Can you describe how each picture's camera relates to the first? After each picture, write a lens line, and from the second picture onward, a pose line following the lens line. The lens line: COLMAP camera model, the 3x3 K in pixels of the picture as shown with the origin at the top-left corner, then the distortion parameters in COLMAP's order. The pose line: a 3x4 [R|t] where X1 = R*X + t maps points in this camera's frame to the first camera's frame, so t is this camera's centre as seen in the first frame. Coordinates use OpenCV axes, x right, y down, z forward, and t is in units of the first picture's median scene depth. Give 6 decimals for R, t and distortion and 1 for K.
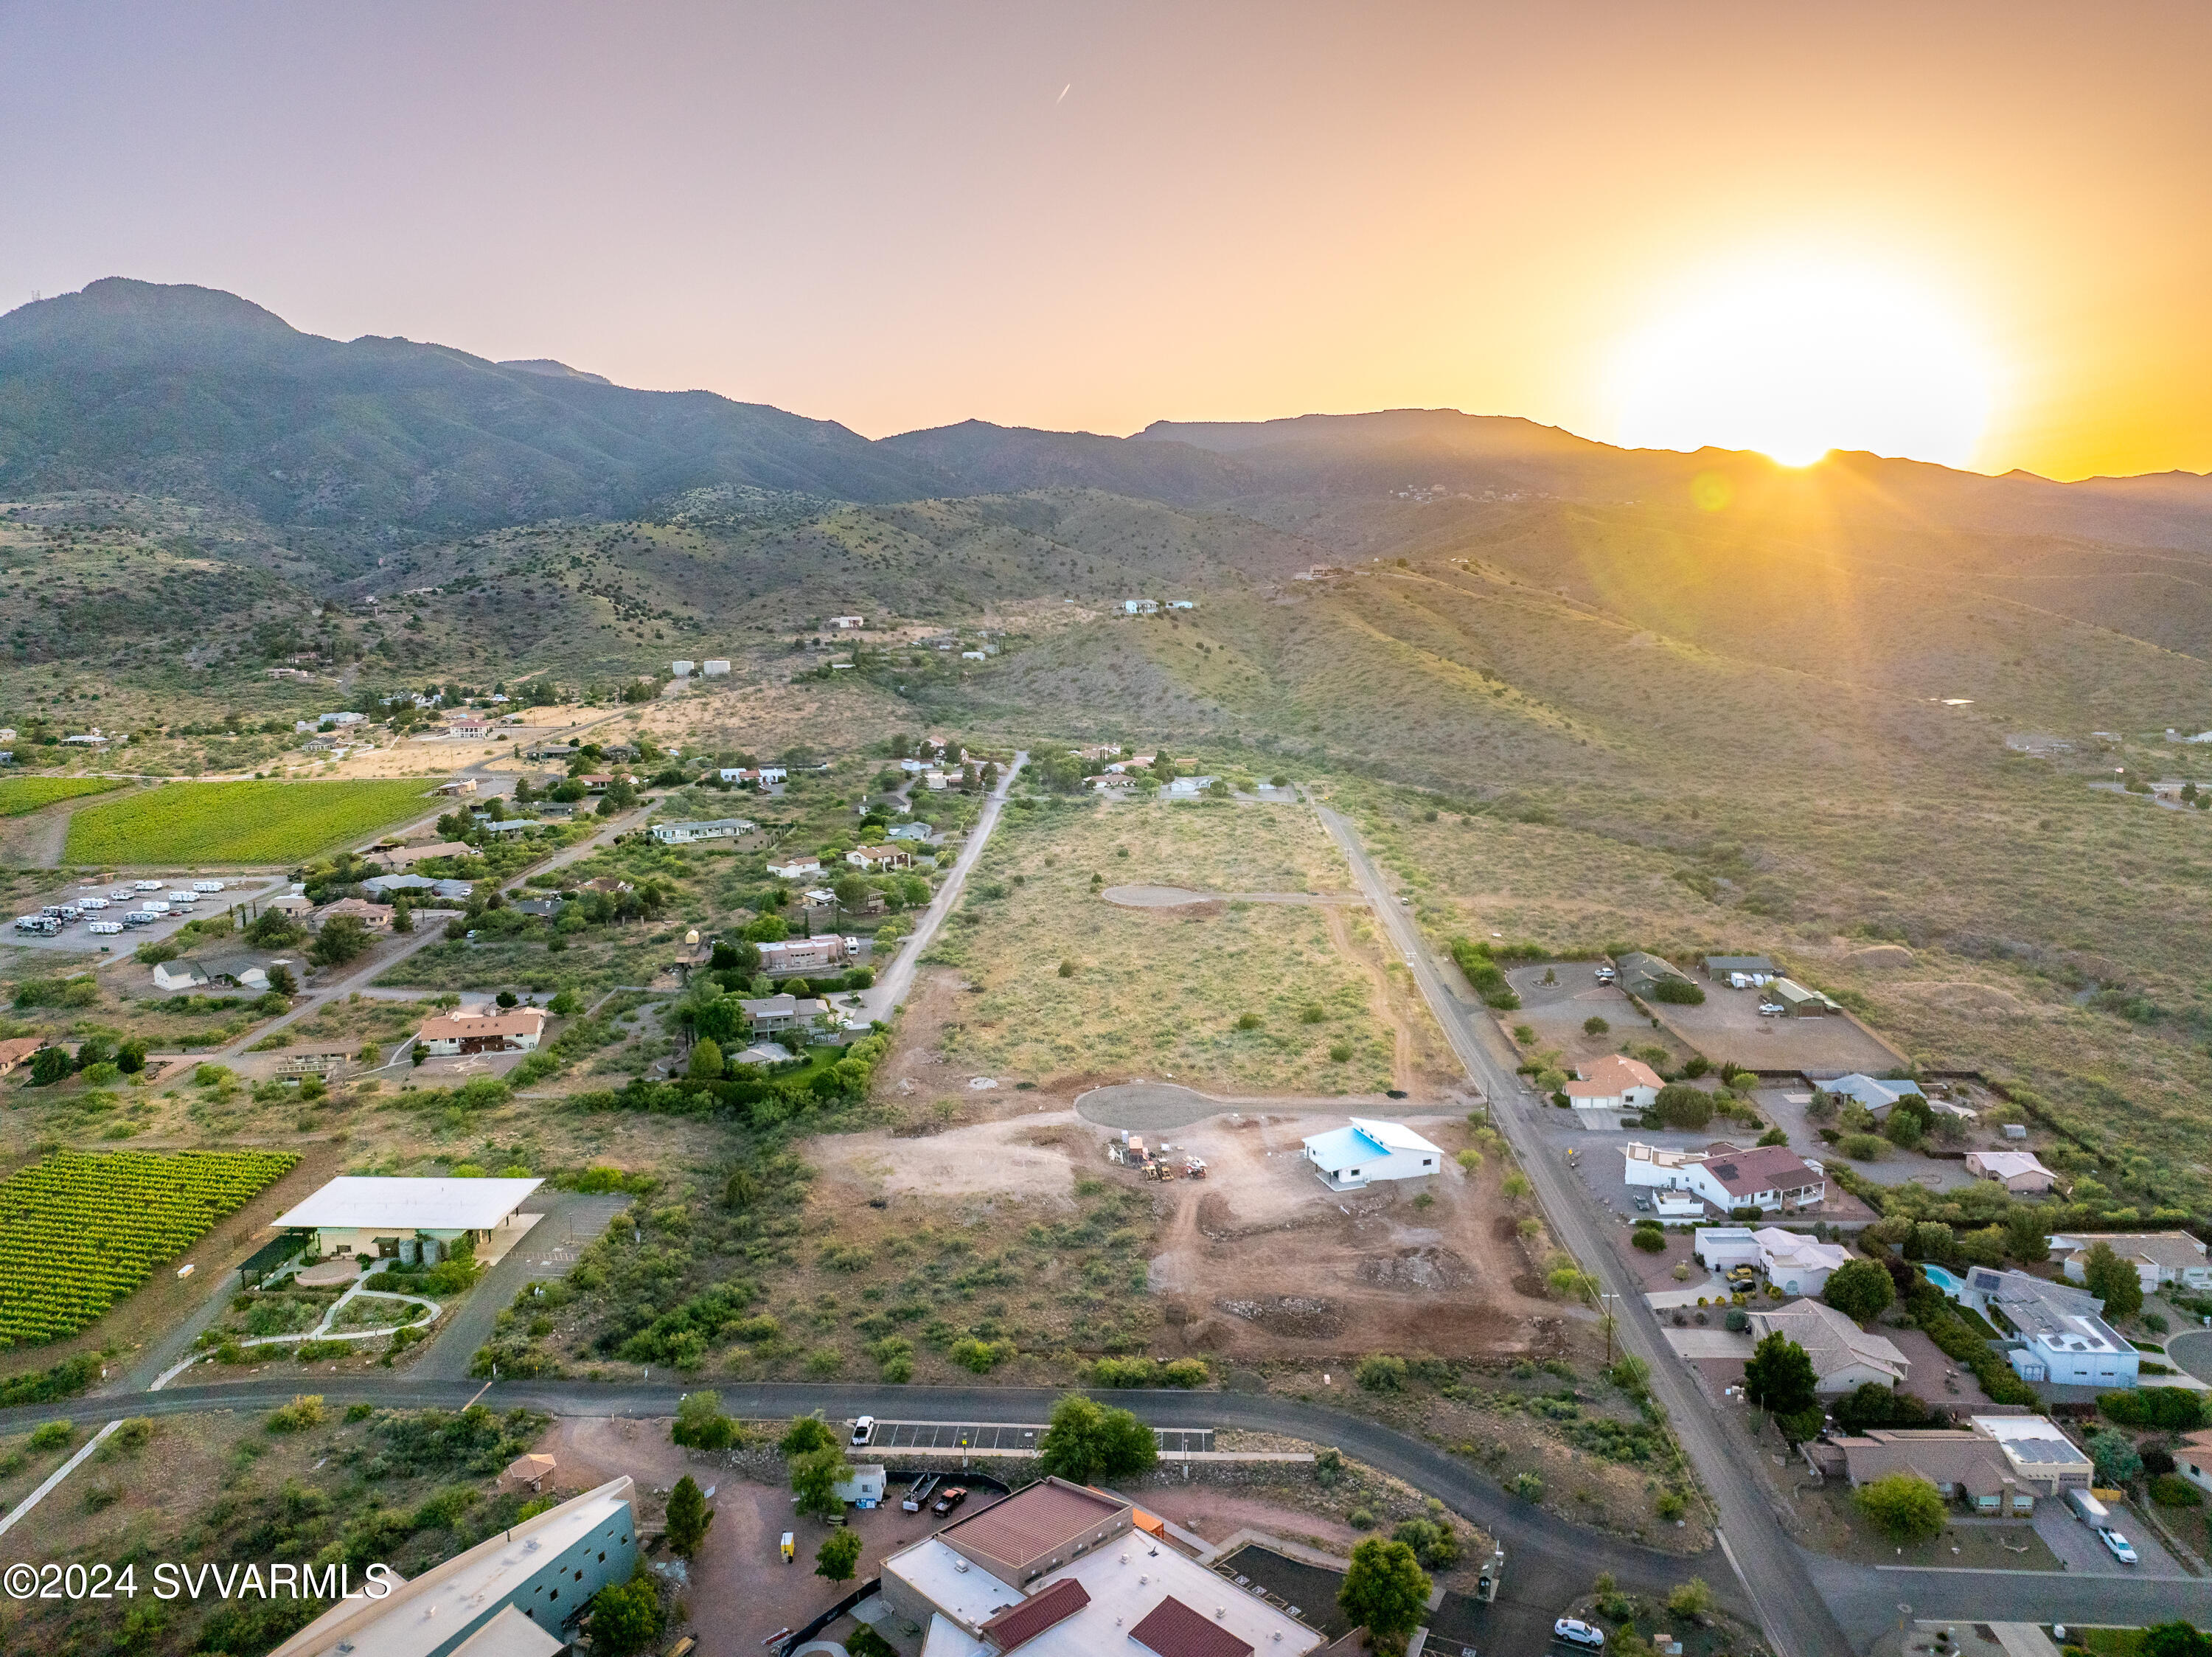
lens RADIAL K [[1546.7, 0, 1106.0], [0, 1546.7, 828.5], [0, 0, 1]] dist [-0.038912, -0.000454]
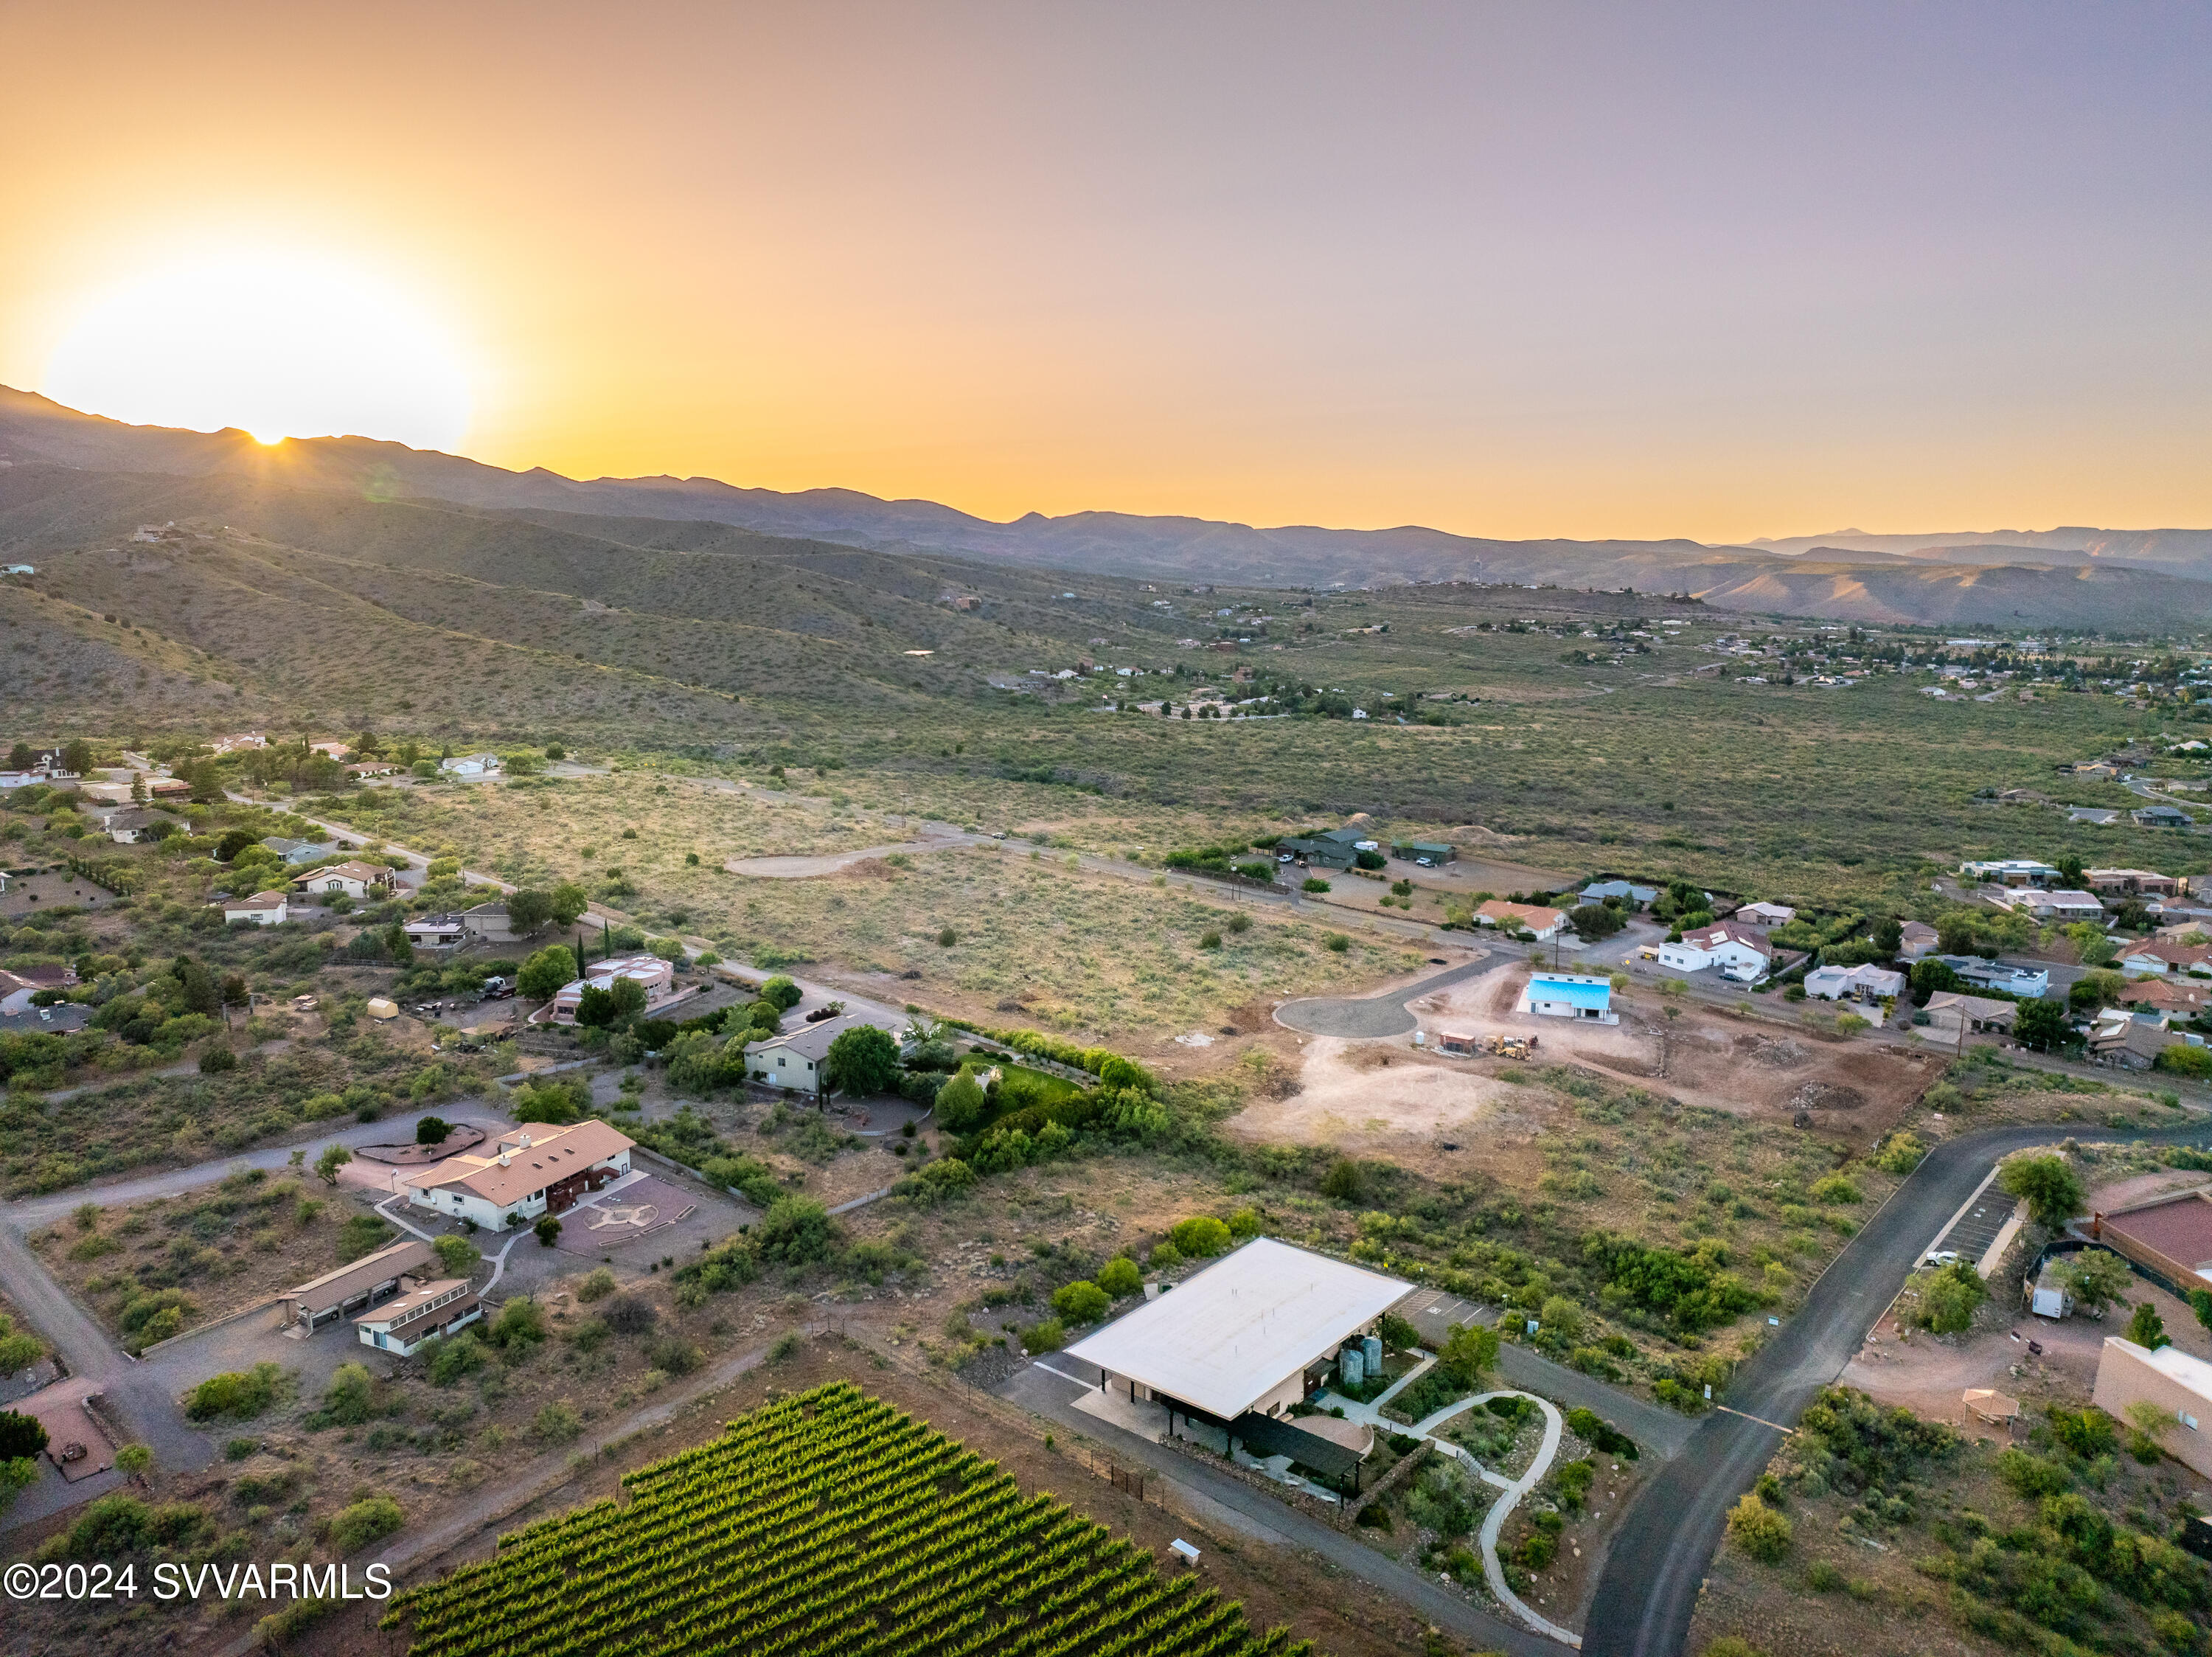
lens RADIAL K [[1546.7, 0, 1106.0], [0, 1546.7, 828.5], [0, 0, 1]] dist [-0.038912, -0.000454]
pose [[0.624922, -0.120519, 0.771328, -1.094682], [0.115548, 0.991409, 0.061291, -0.016026], [-0.772089, 0.050824, 0.633479, 0.685540]]
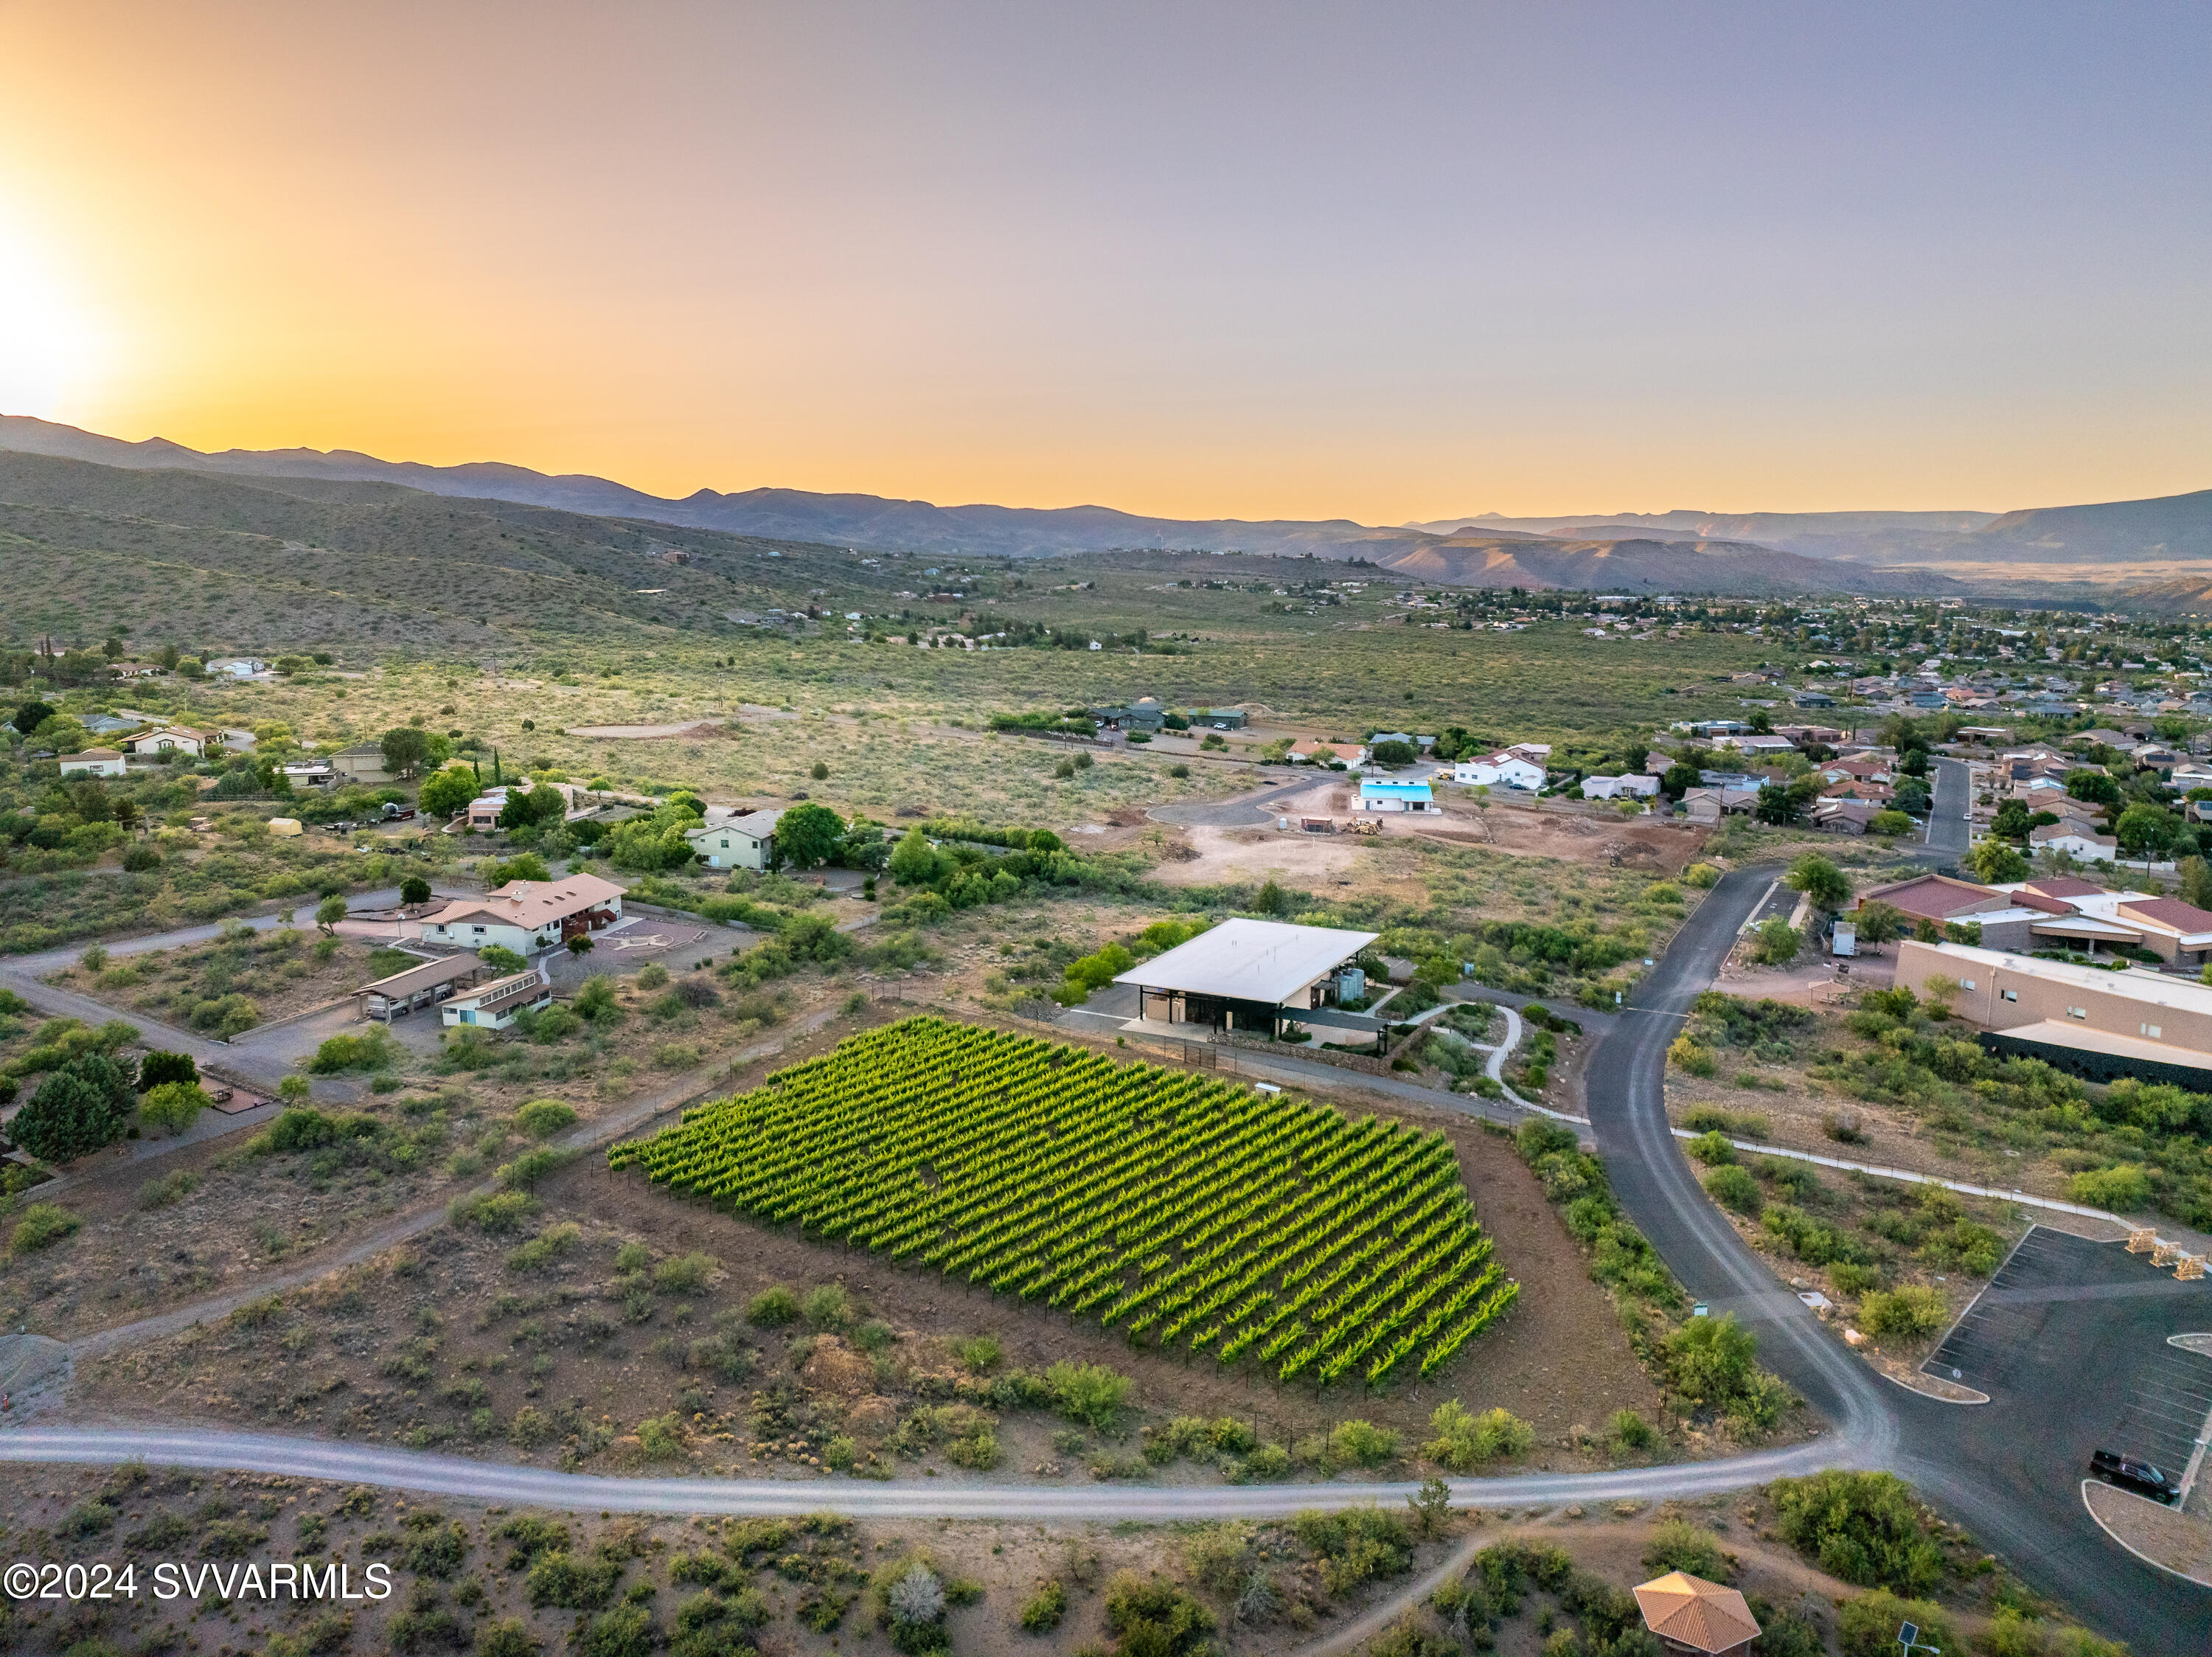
lens RADIAL K [[1559.9, 0, 1105.6], [0, 1559.9, 757.5], [0, 0, 1]] dist [-0.044638, -0.006256]
pose [[0.452112, -0.107056, 0.885513, -1.310624], [0.133072, 0.989756, 0.051717, 0.105126], [-0.881979, 0.094455, 0.461726, 0.774050]]
